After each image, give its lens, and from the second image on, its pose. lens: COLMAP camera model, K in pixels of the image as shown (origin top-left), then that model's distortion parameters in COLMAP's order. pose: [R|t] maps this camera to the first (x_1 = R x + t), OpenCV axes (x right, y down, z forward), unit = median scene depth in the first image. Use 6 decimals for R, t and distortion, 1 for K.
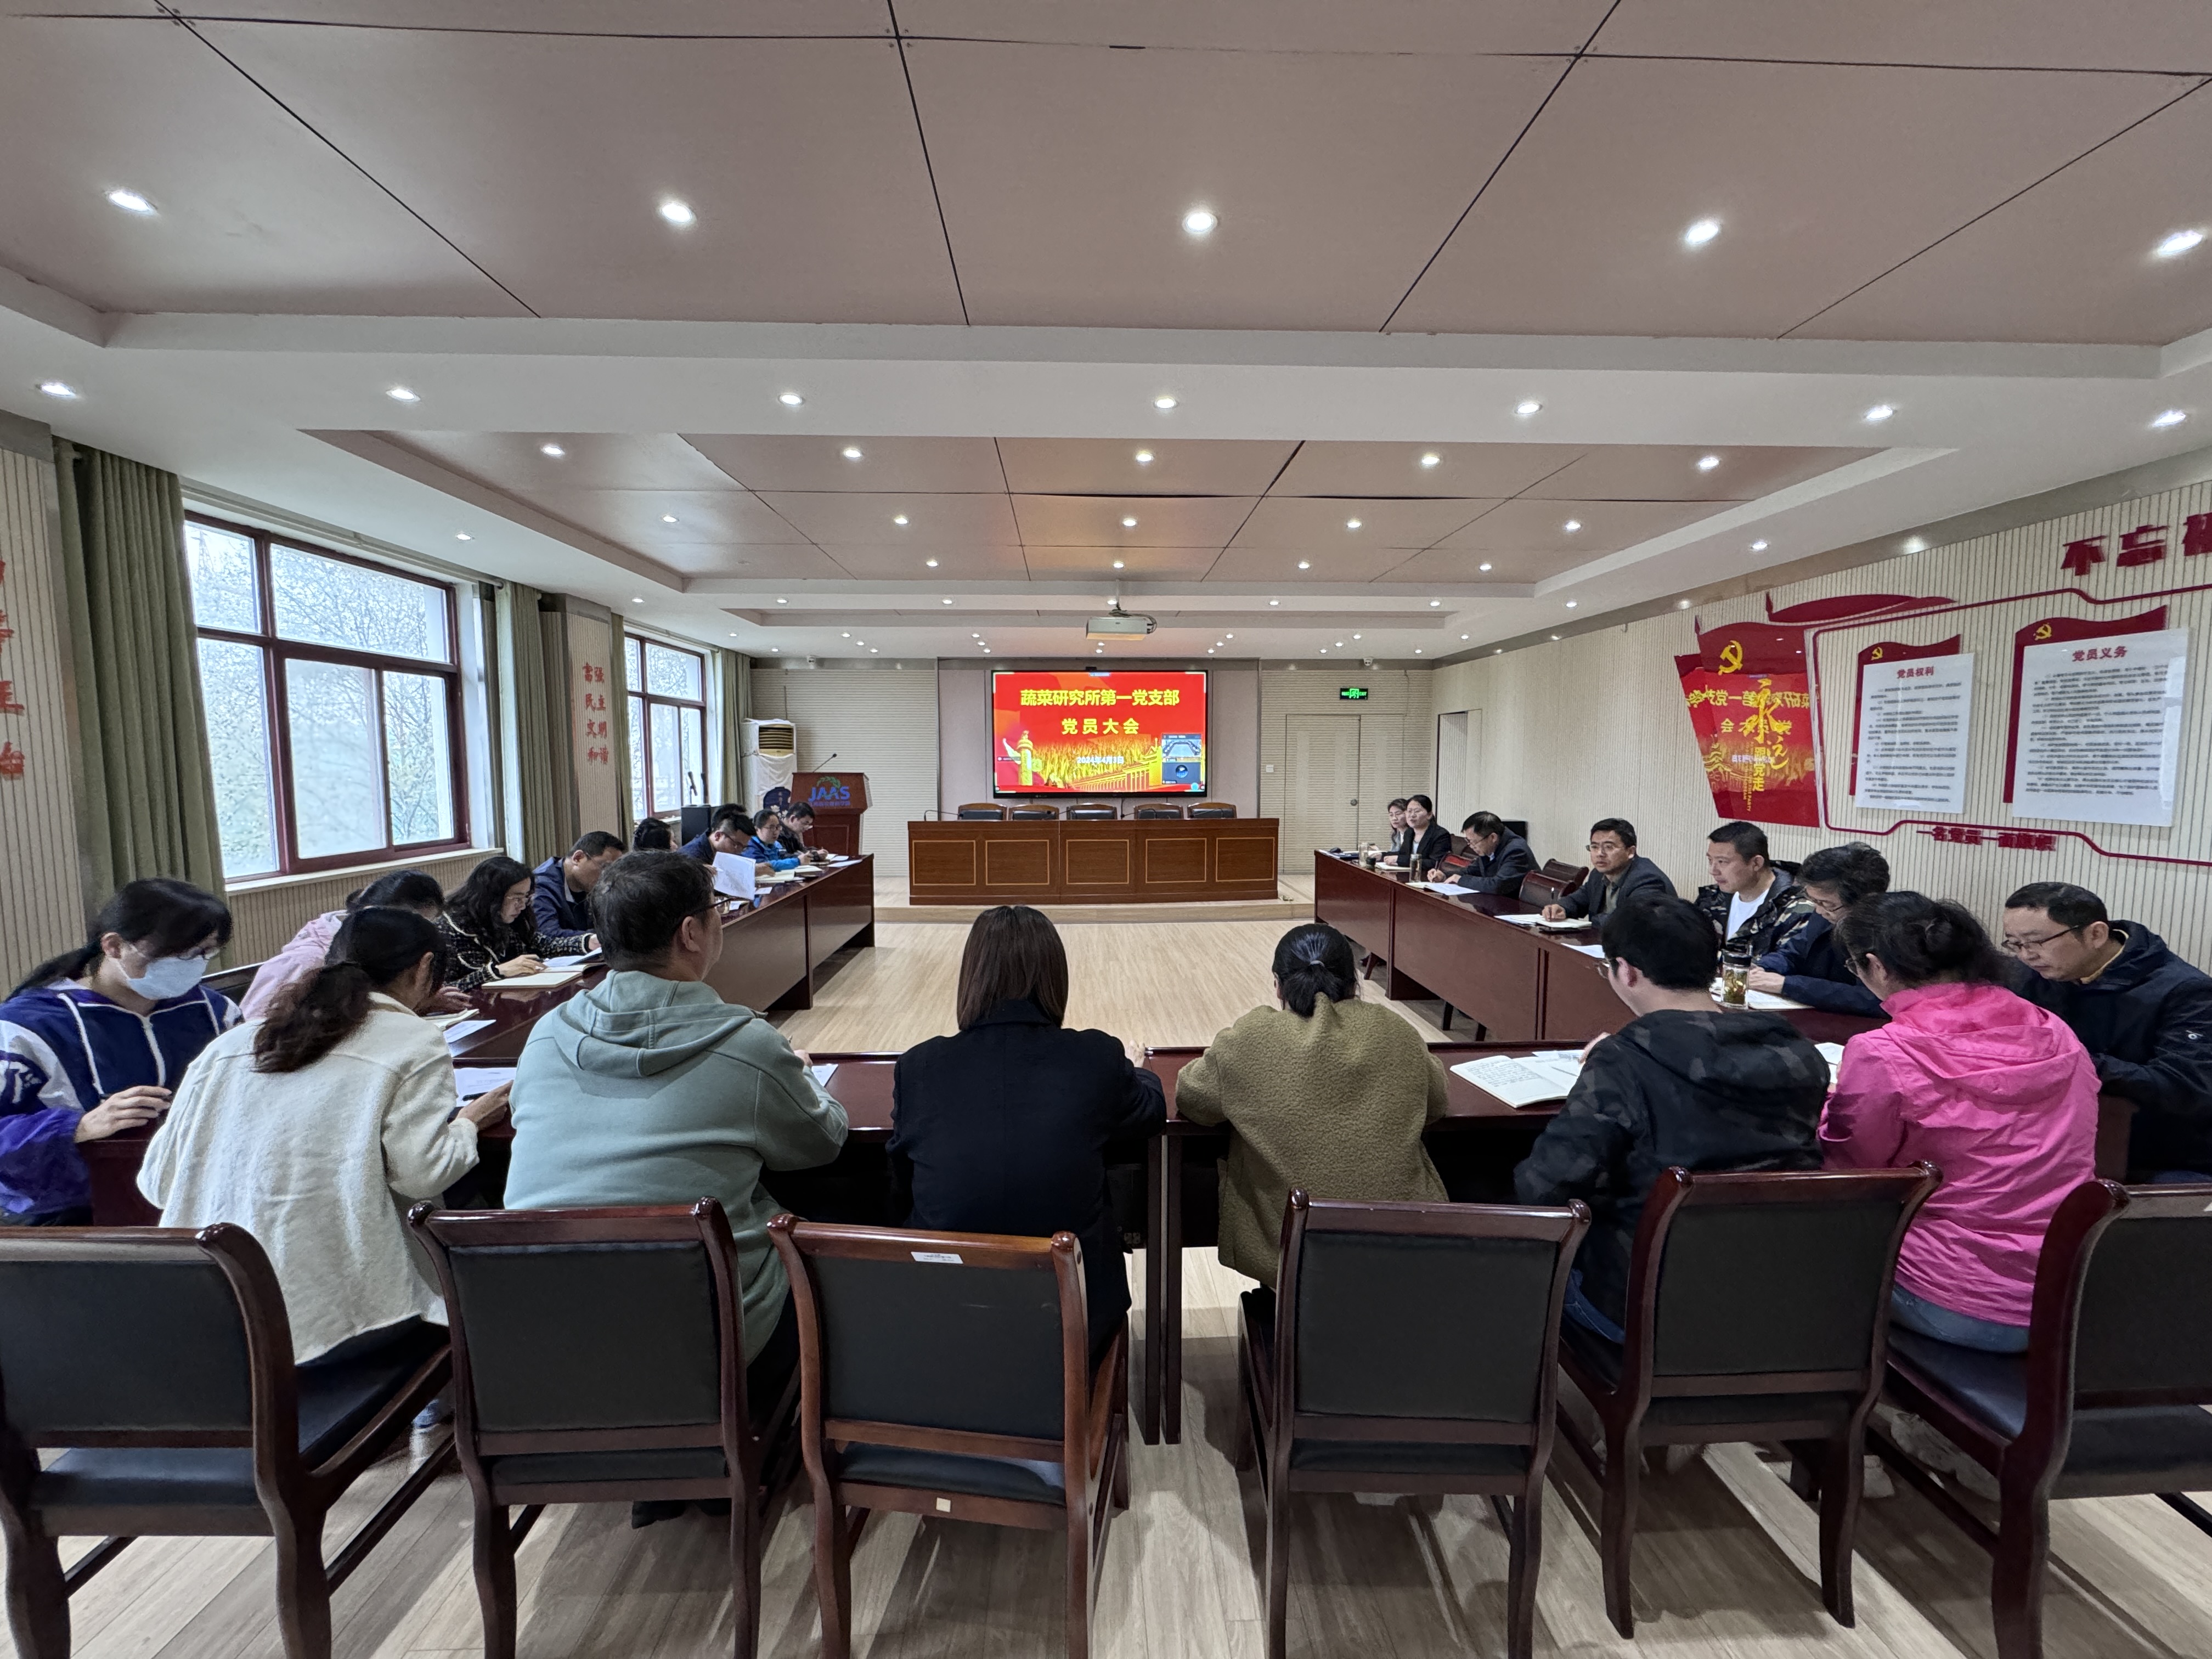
lens RADIAL K [[880.8, 0, 1106.0], [0, 880.8, 829.5], [0, 0, 1]] dist [-0.008447, 0.000082]
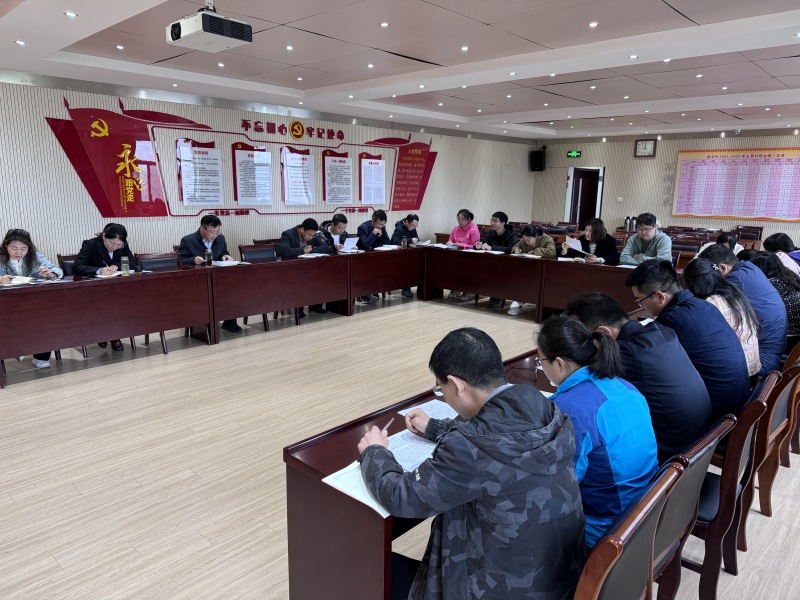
lens RADIAL K [[569.6, 0, 400.0], [0, 569.6, 300.0], [0, 0, 1]] dist [-0.023272, -0.001053]
pose [[-0.708527, -0.144610, 0.690708, -0.571422], [0.042562, 0.968240, 0.246375, -0.111432], [-0.704399, 0.203962, -0.679869, 1.403575]]
